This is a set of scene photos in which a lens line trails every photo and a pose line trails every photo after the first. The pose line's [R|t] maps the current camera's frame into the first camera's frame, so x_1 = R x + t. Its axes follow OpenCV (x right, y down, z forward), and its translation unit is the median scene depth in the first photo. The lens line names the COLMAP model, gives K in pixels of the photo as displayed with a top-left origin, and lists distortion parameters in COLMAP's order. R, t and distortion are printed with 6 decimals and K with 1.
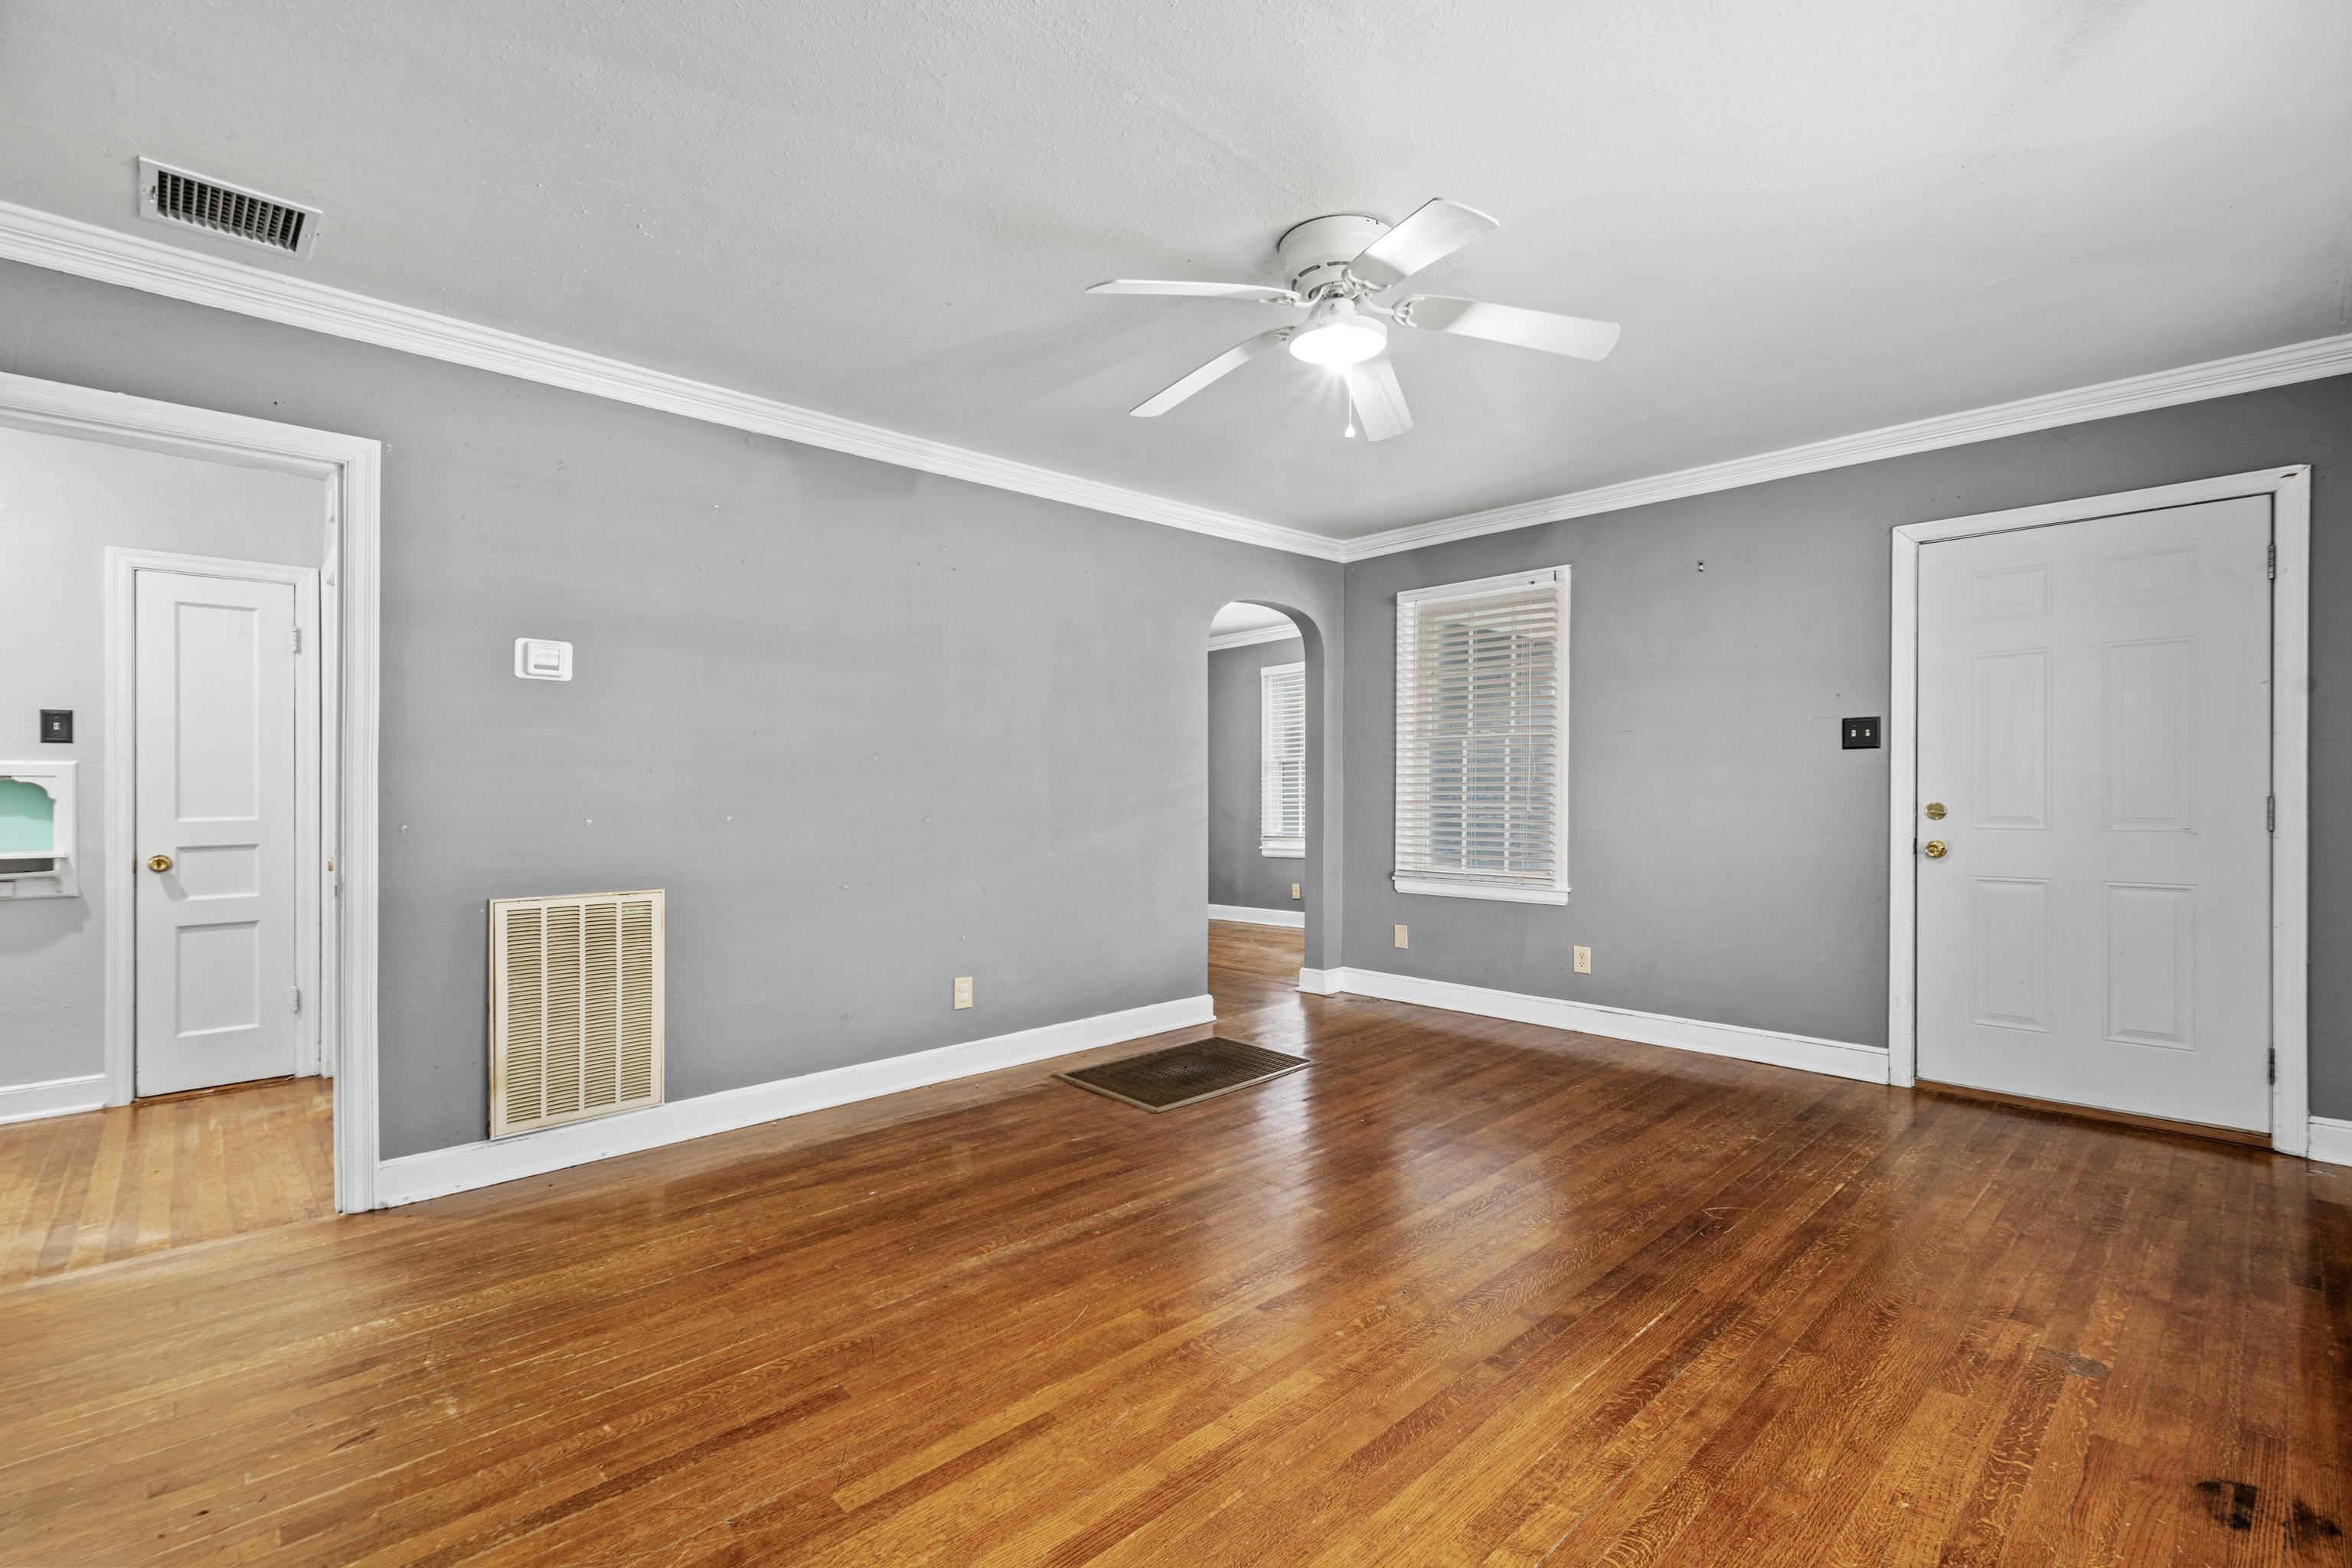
lens RADIAL K [[1028.2, 0, 1183.8], [0, 1028.2, 792.2], [0, 0, 1]] dist [-0.003003, -0.000648]
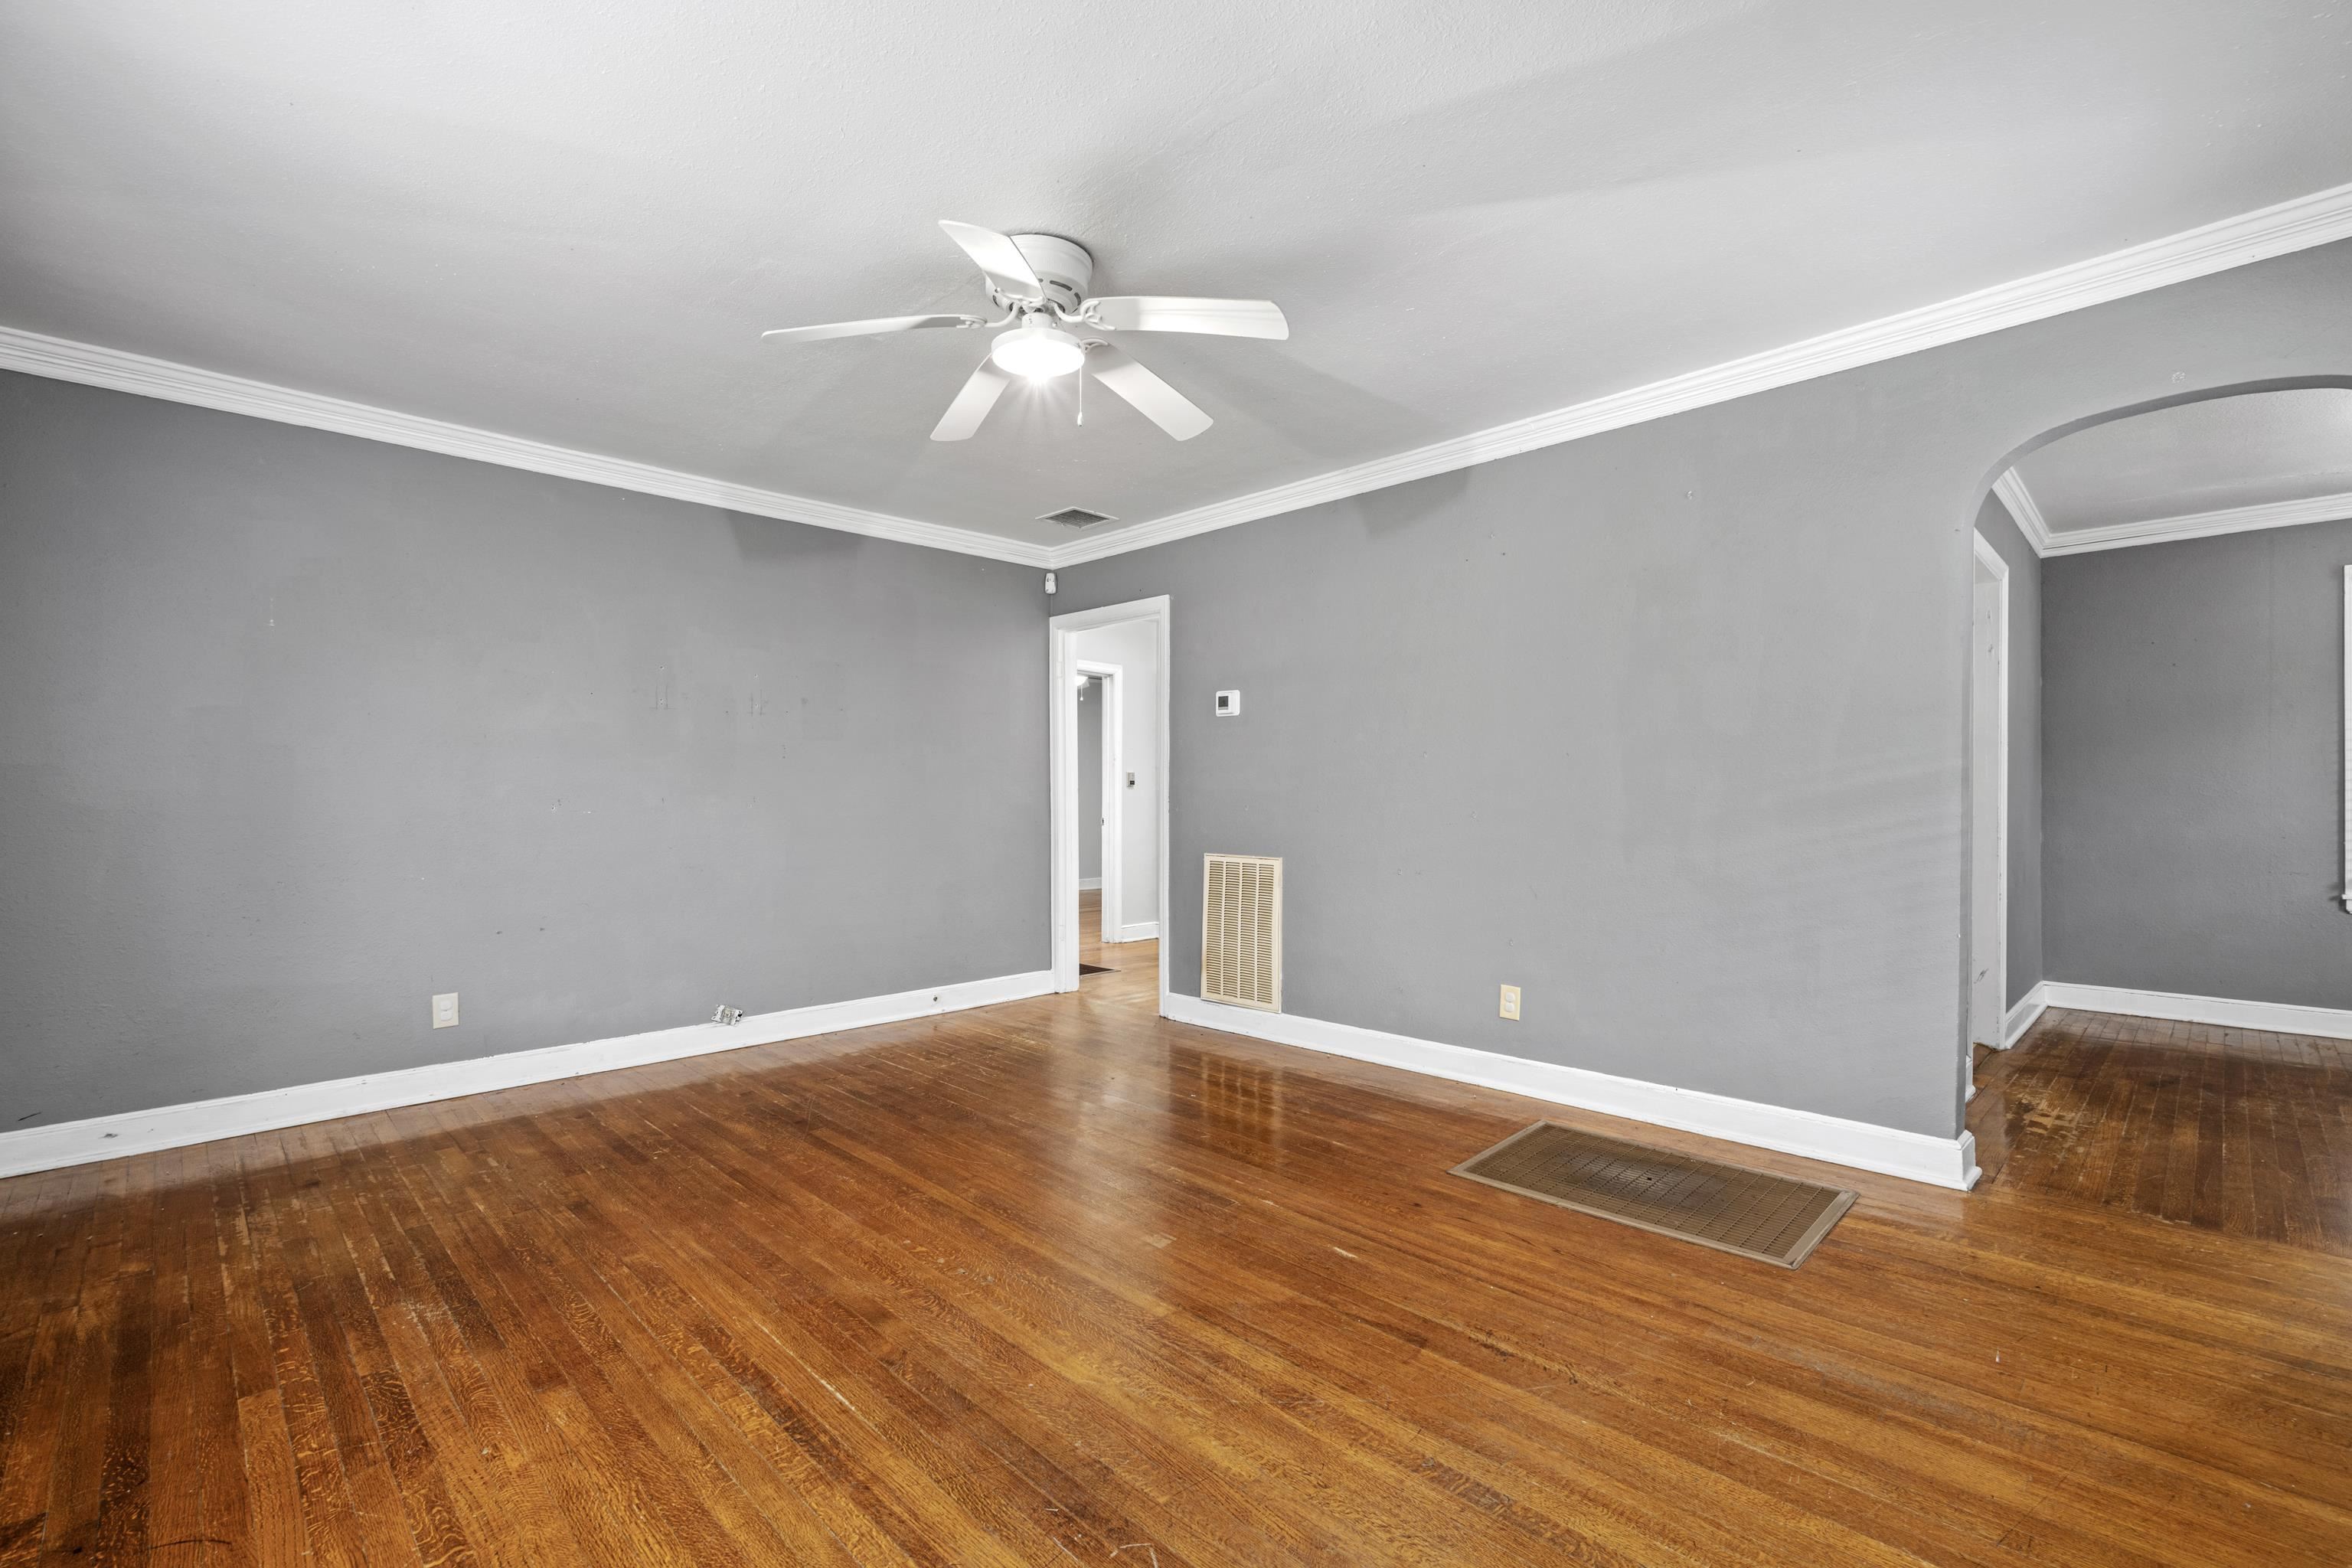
lens RADIAL K [[1028.2, 0, 1183.6], [0, 1028.2, 783.1], [0, 0, 1]] dist [-0.003003, -0.000648]
pose [[0.031686, 0.000826, -0.999498, 0.938051], [0.002598, 0.999996, 0.000909, -0.008963], [0.999494, -0.002626, 0.031684, 0.882245]]
